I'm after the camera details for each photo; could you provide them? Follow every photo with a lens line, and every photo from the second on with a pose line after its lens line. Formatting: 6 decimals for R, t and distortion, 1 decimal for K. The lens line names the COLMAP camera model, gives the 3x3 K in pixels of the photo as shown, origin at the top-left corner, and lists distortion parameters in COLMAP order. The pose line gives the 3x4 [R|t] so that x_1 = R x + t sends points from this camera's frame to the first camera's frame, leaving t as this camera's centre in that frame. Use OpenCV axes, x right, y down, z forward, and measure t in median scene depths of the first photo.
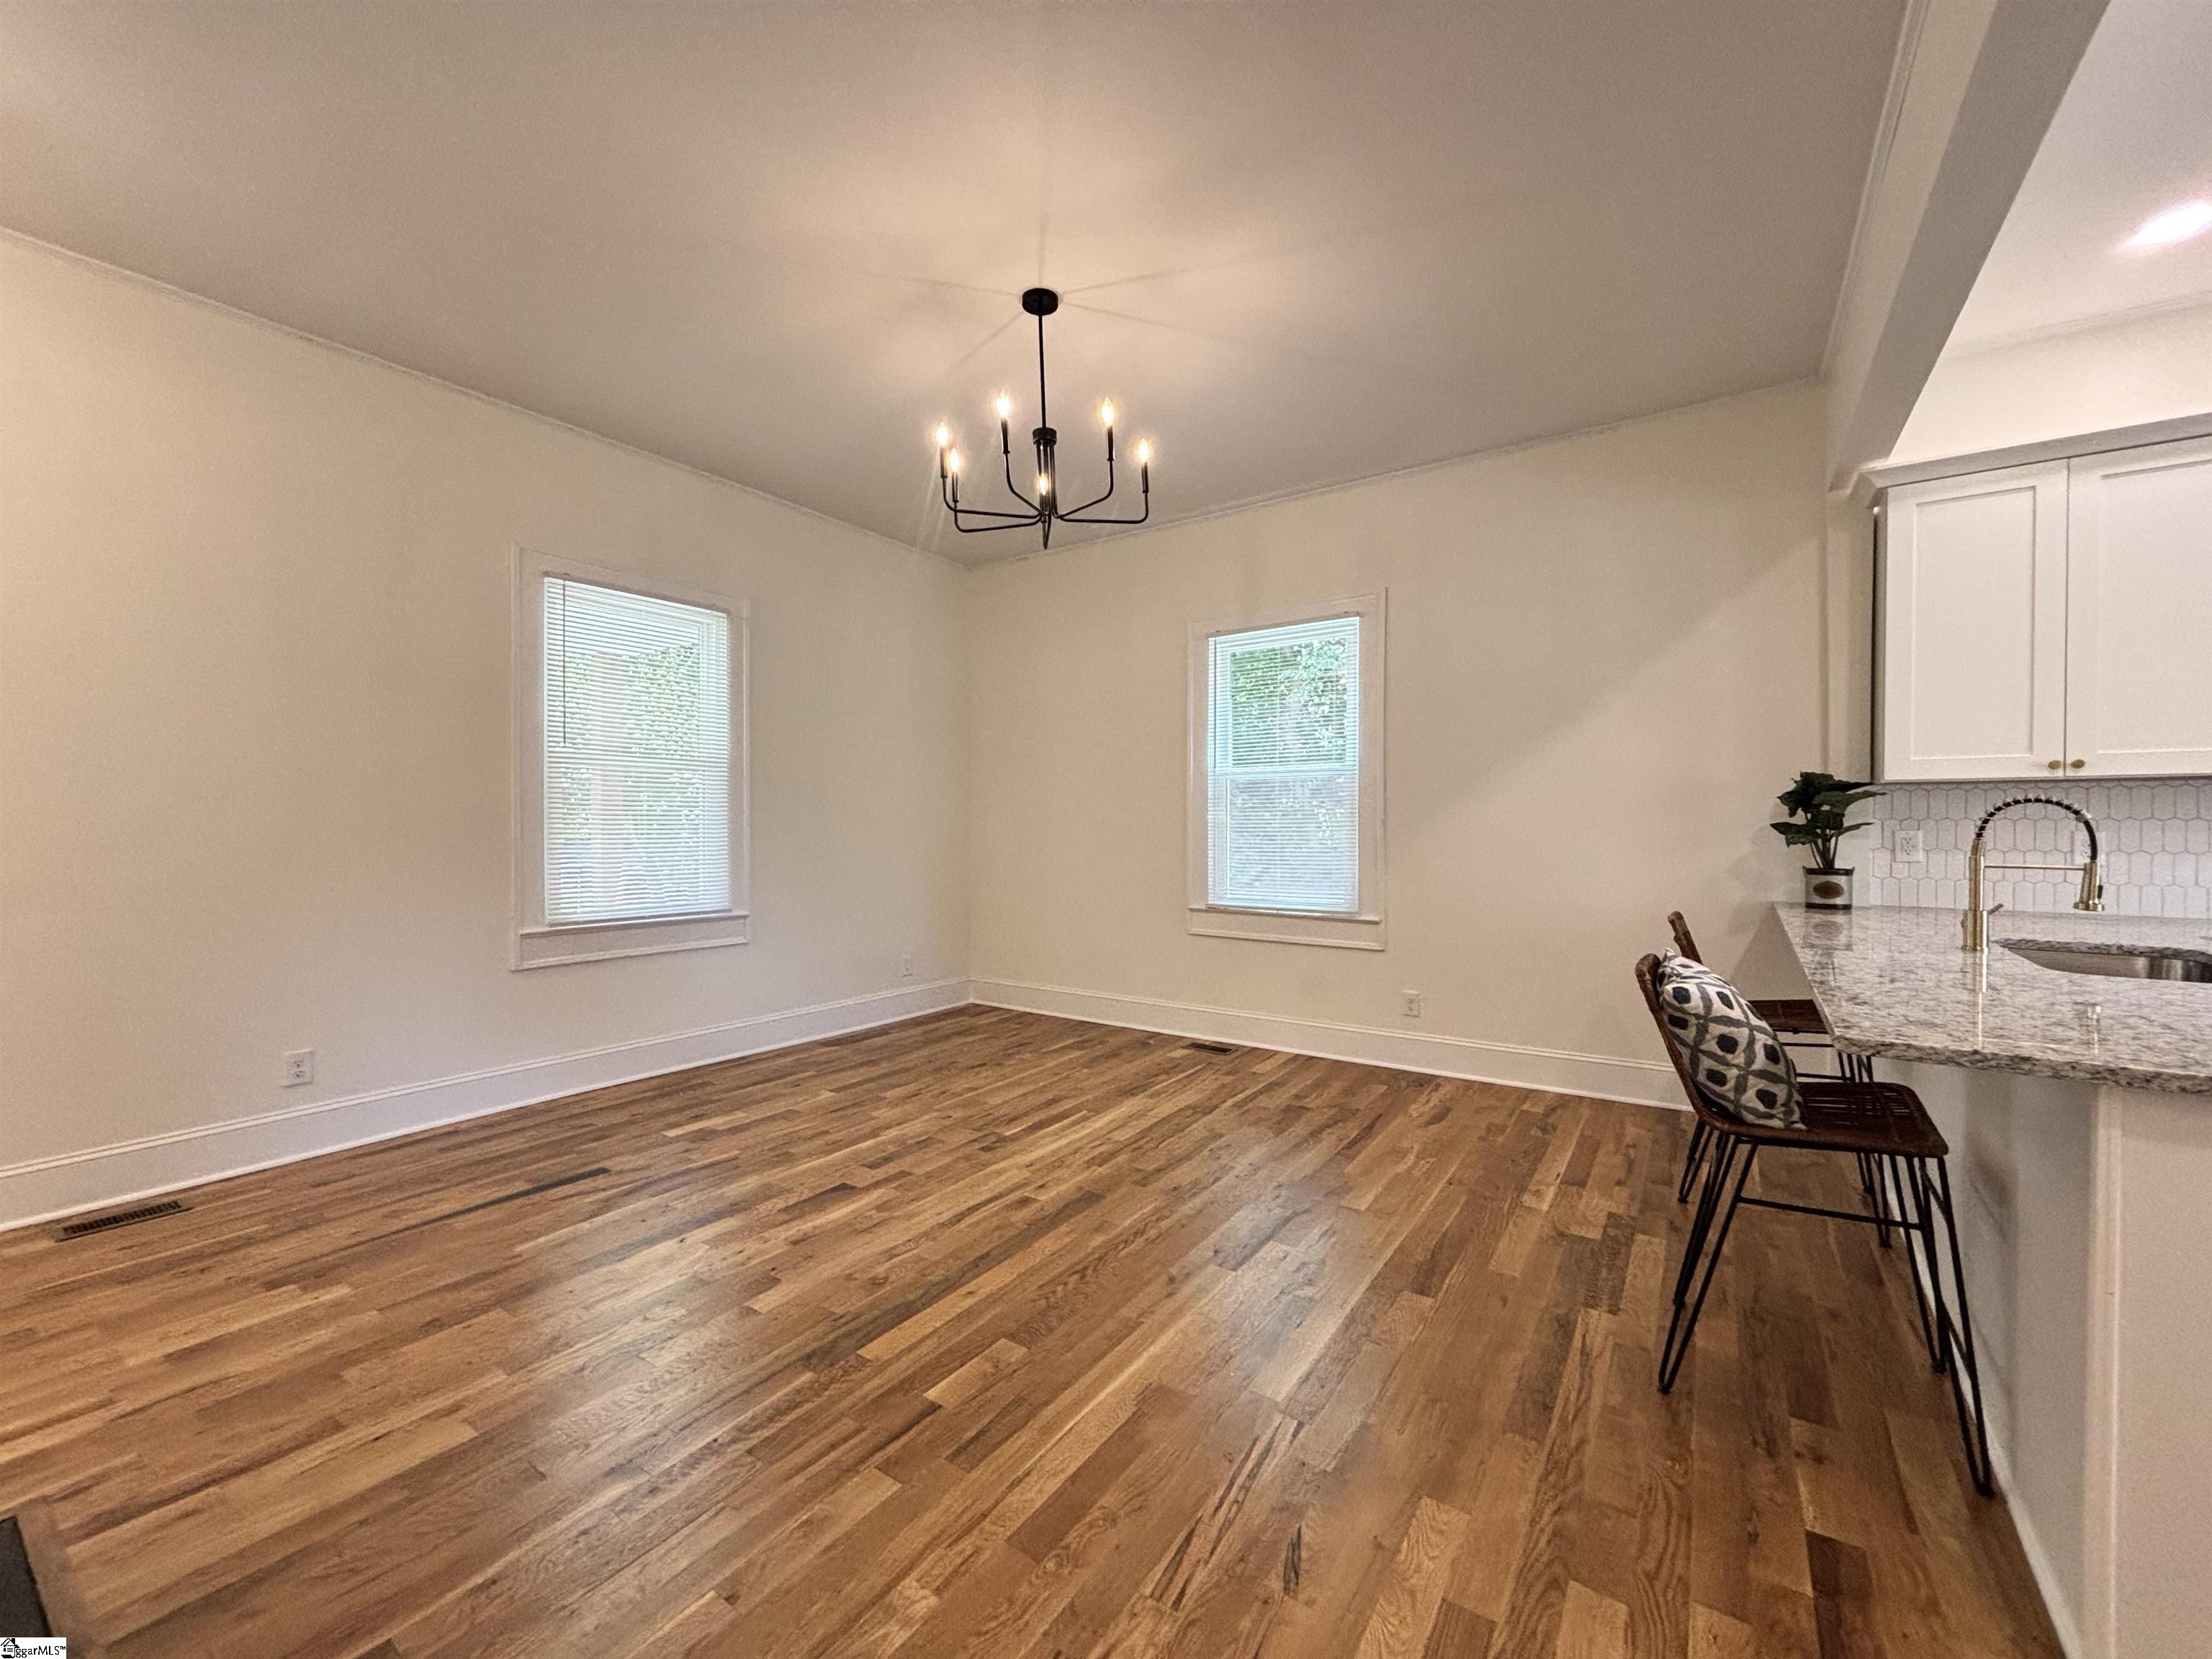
lens RADIAL K [[889.8, 0, 1106.0], [0, 889.8, 829.5], [0, 0, 1]] dist [-0.000086, -0.000552]
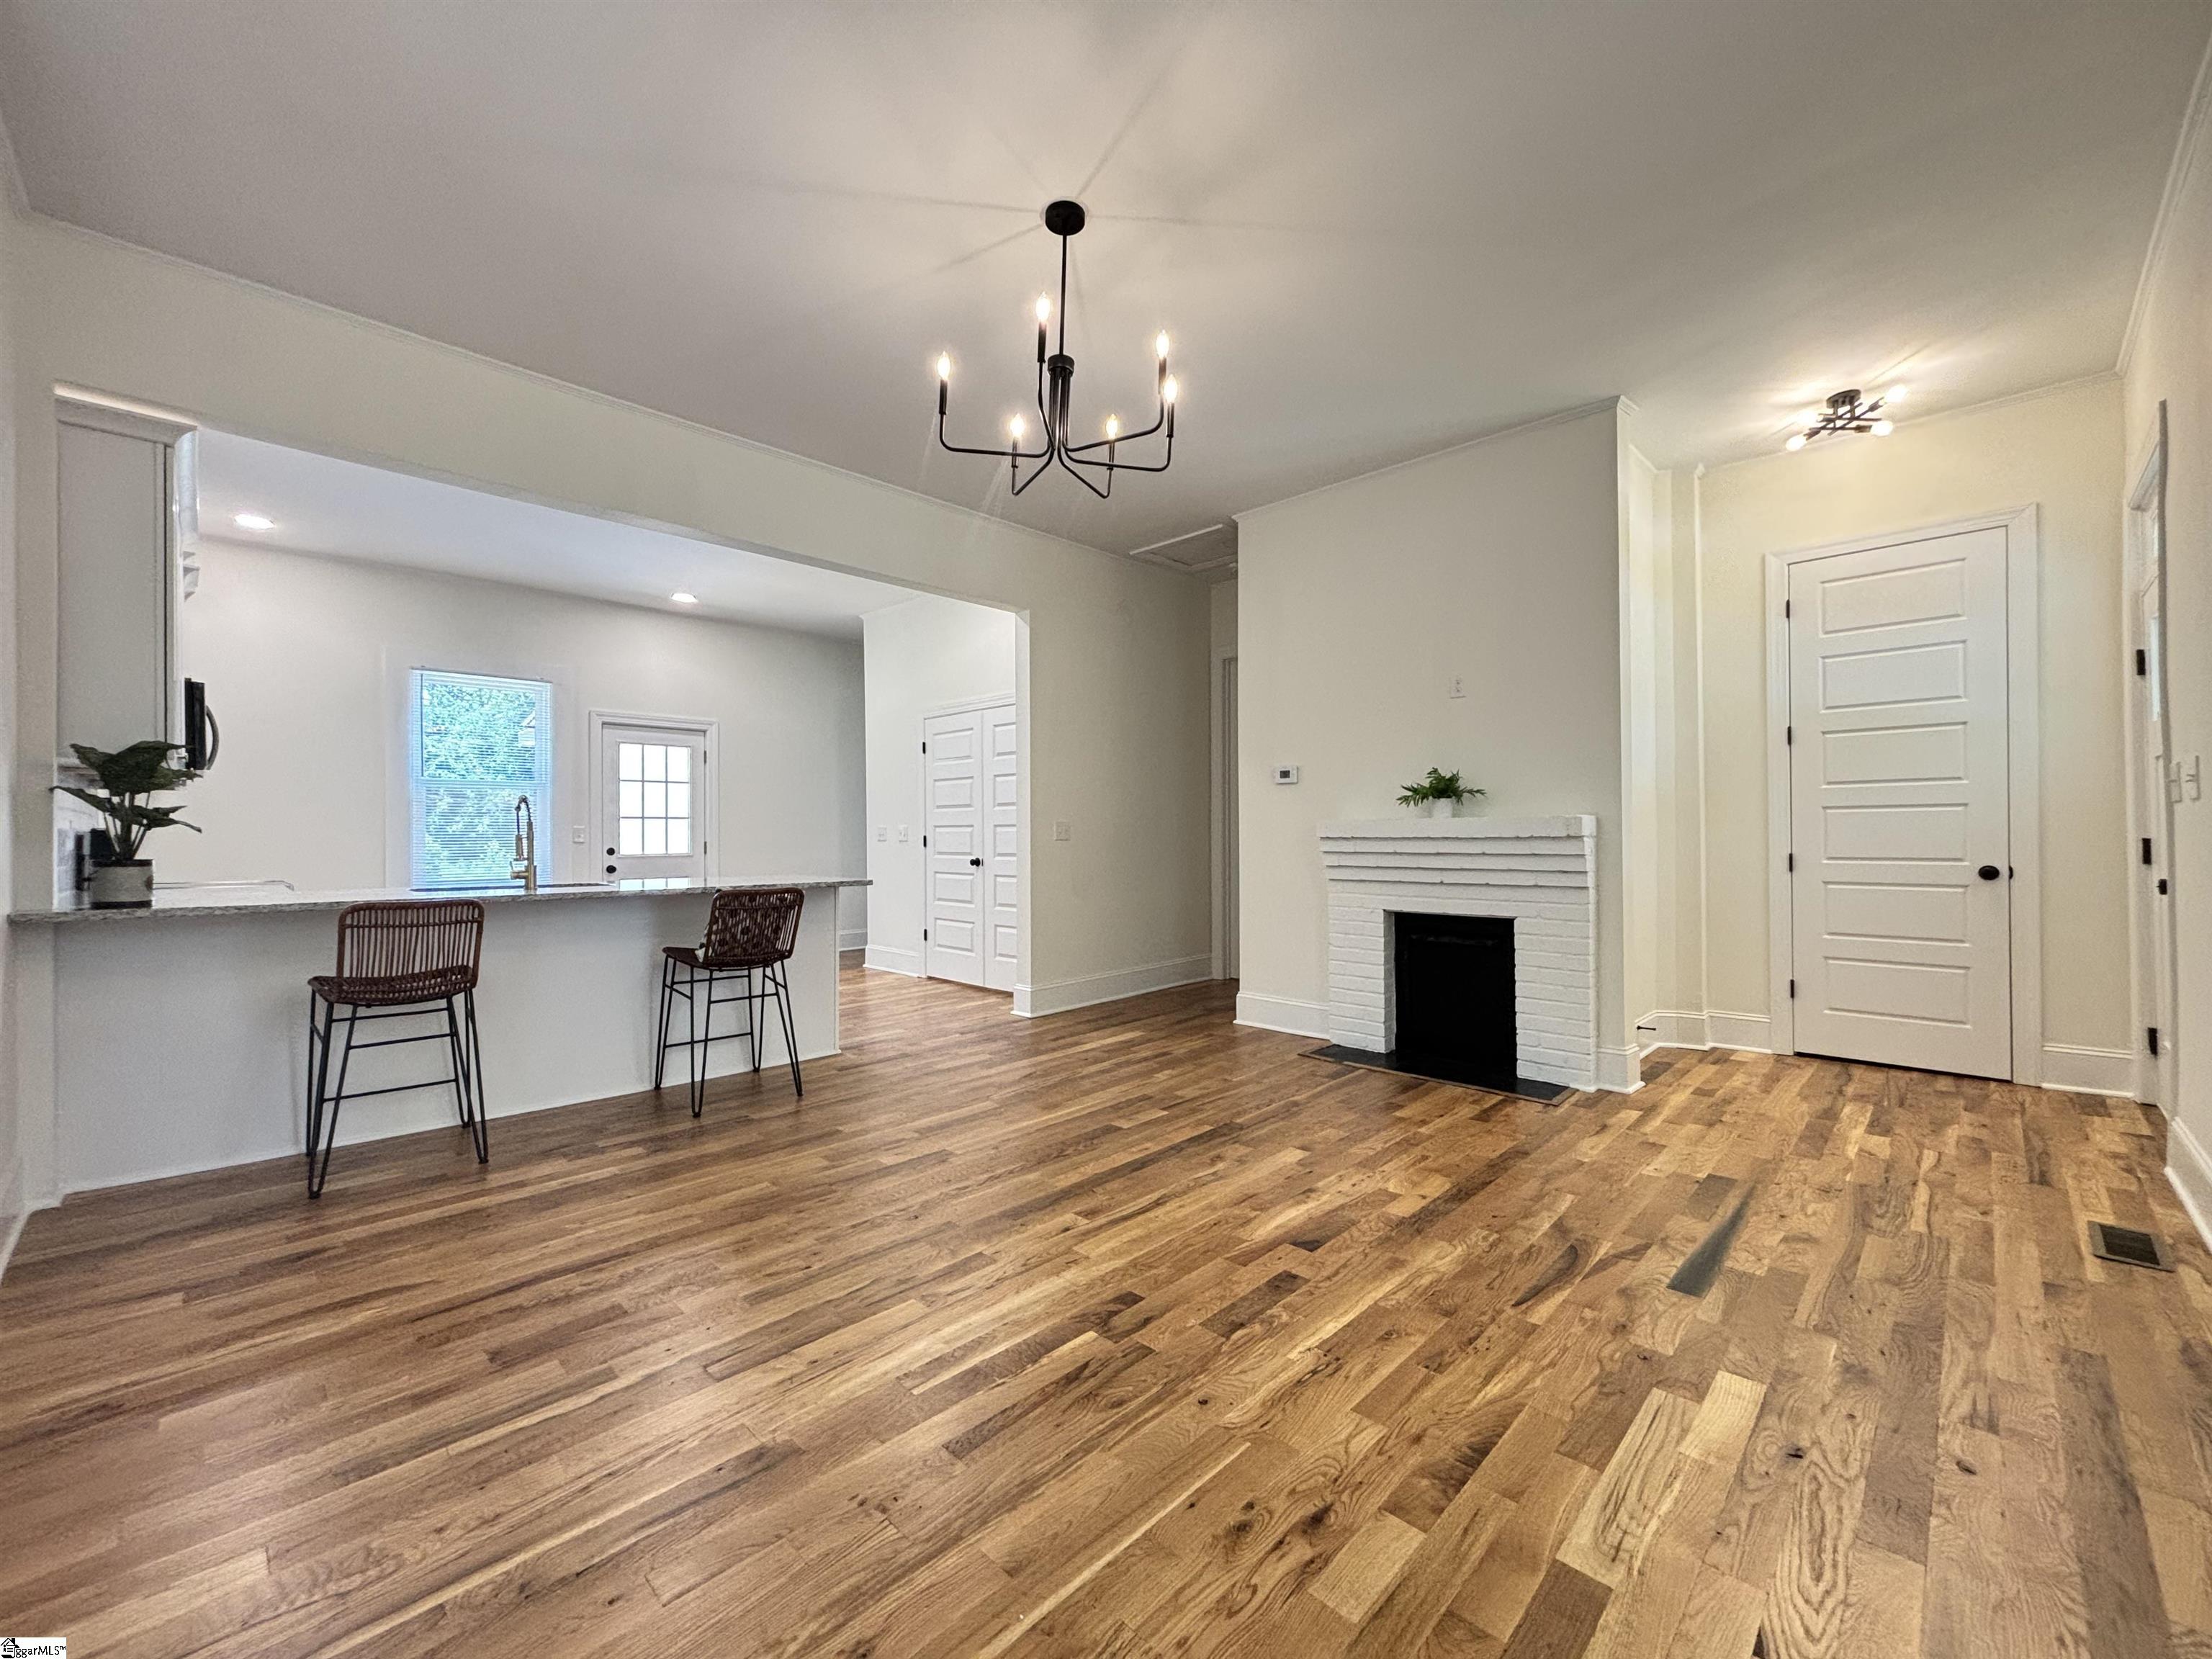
lens RADIAL K [[891.8, 0, 1103.6], [0, 891.8, 828.8], [0, 0, 1]] dist [-0.001945, 0.002659]
pose [[-0.983762, 0.007844, 0.179306, -0.256104], [0.008373, 0.999963, 0.002194, 0.021890], [-0.179282, 0.003660, -0.983791, 1.787299]]
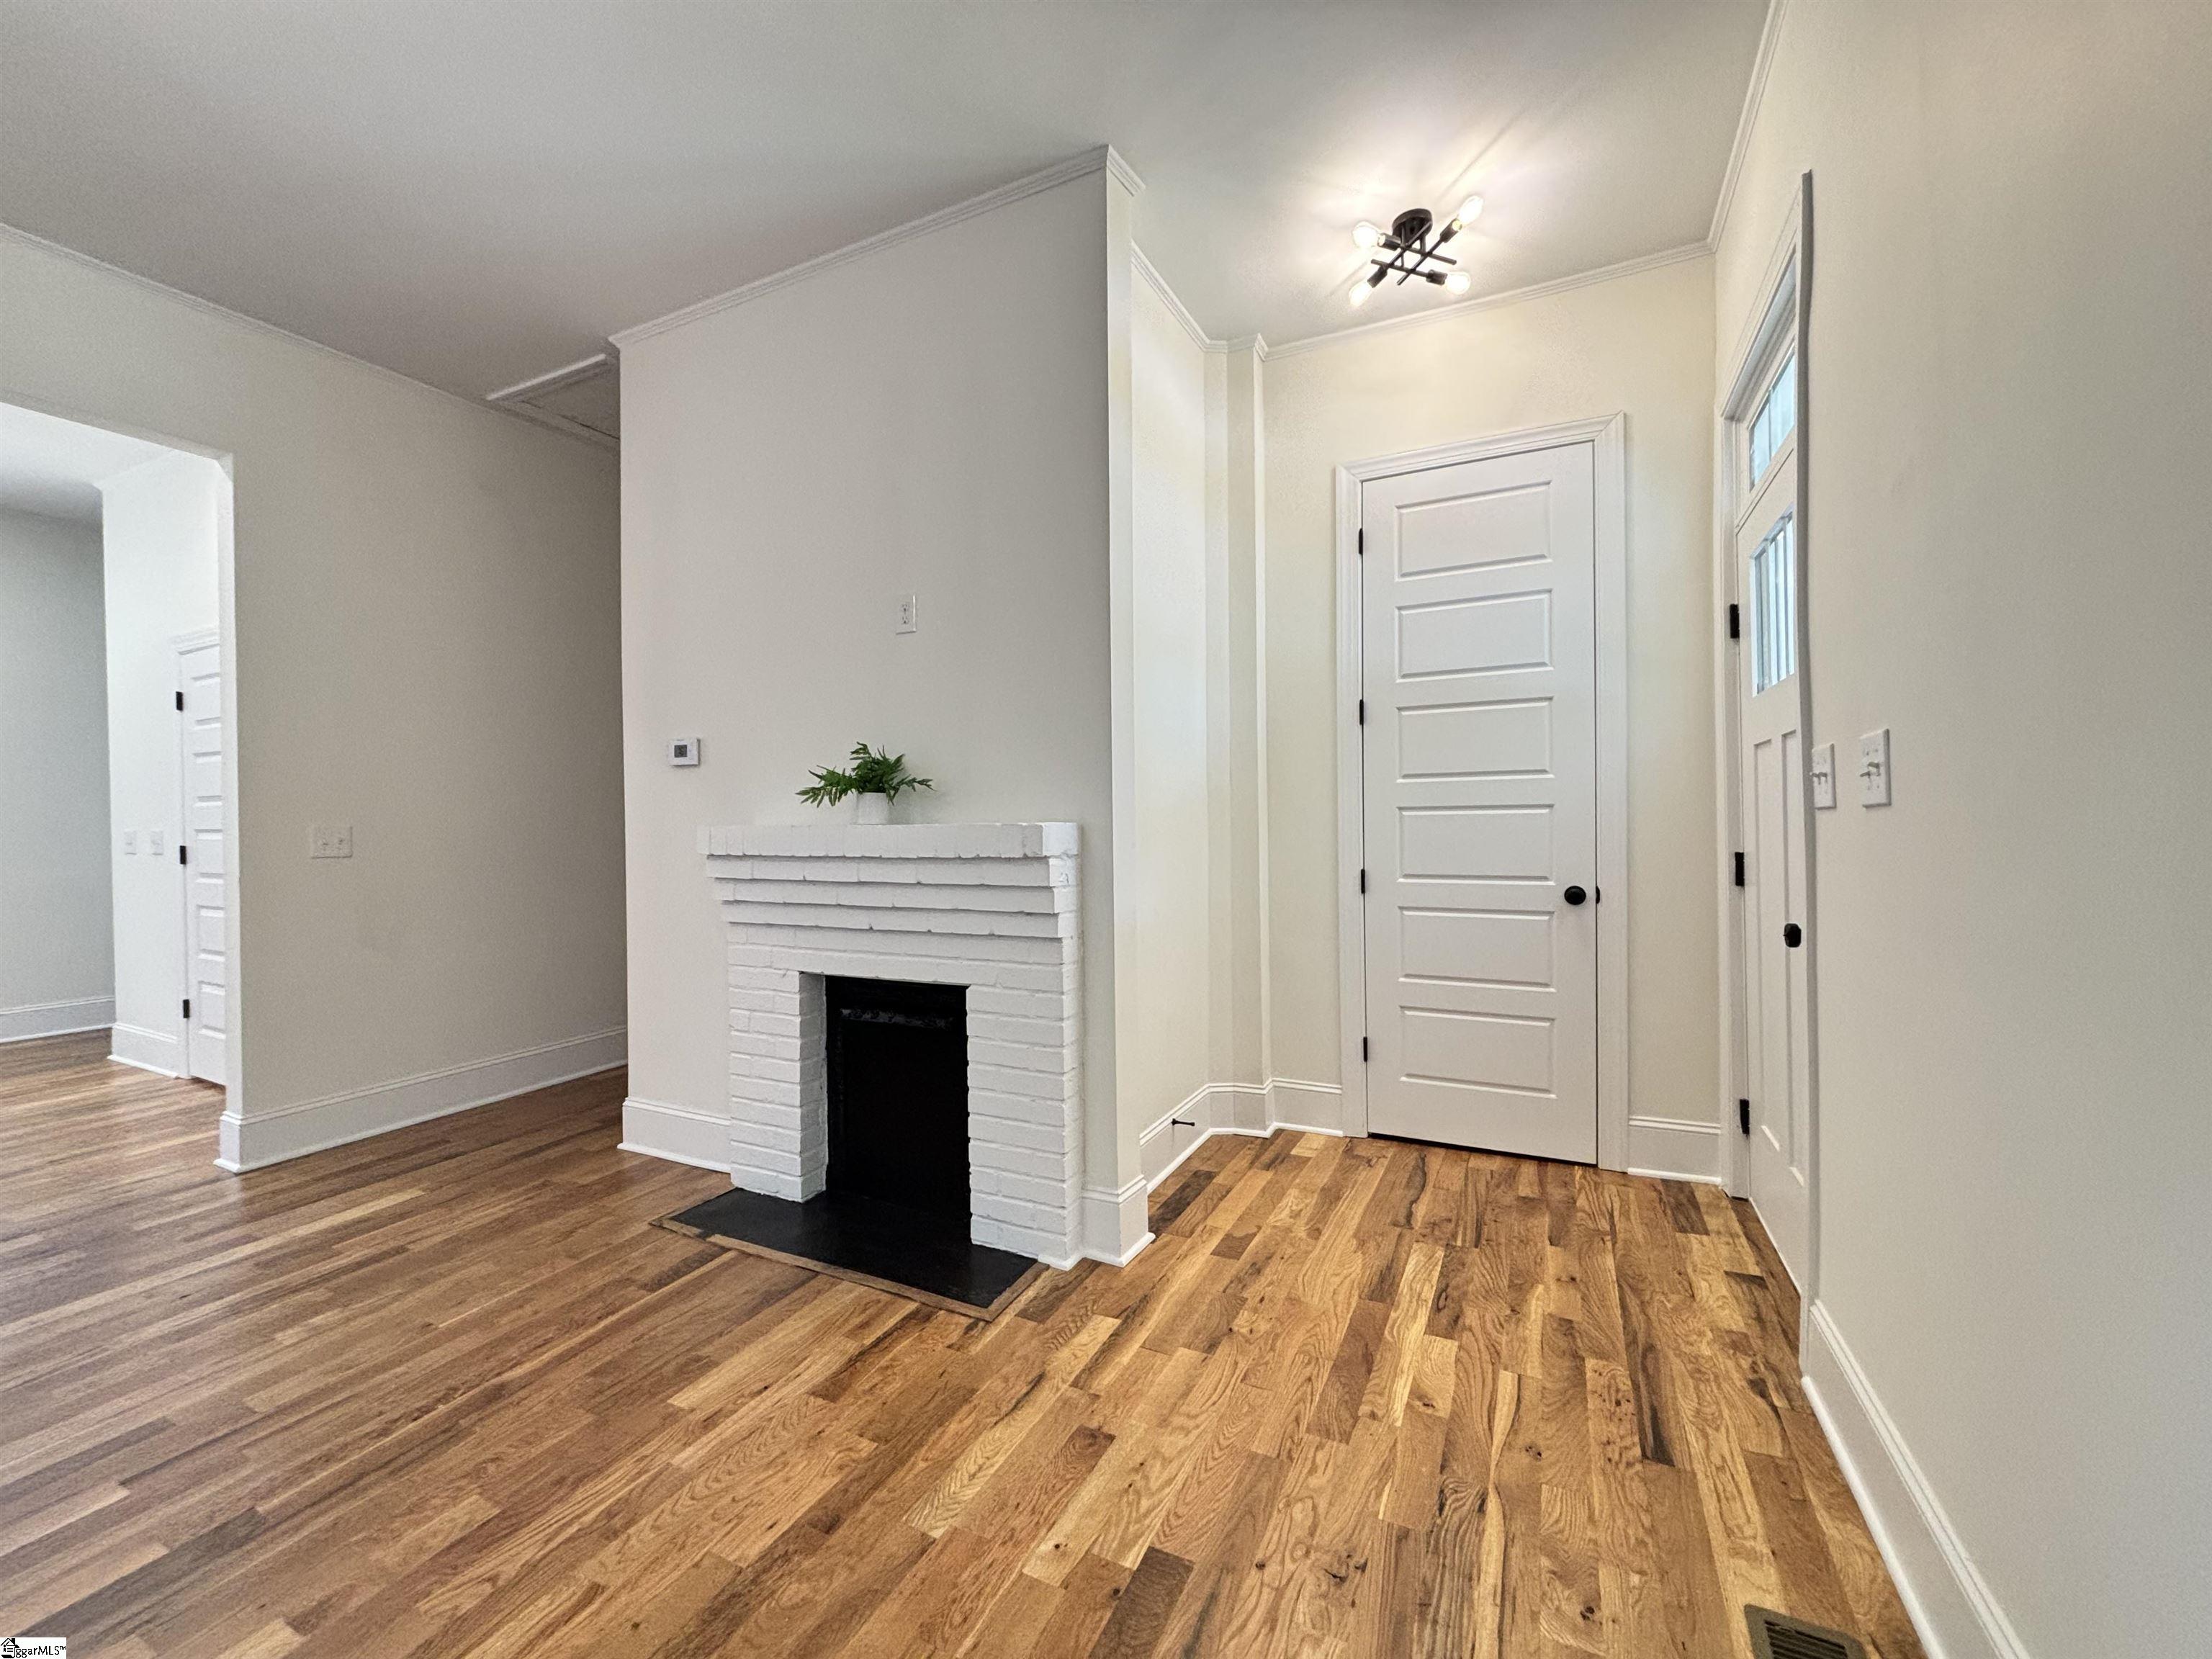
lens RADIAL K [[898.3, 0, 1100.8], [0, 898.3, 827.7], [0, 0, 1]] dist [0.006282, -0.000019]
pose [[-0.991285, 0.011335, -0.131245, -0.626883], [0.009533, 0.999852, 0.014348, 0.005801], [0.131388, 0.012972, -0.991246, 1.217135]]
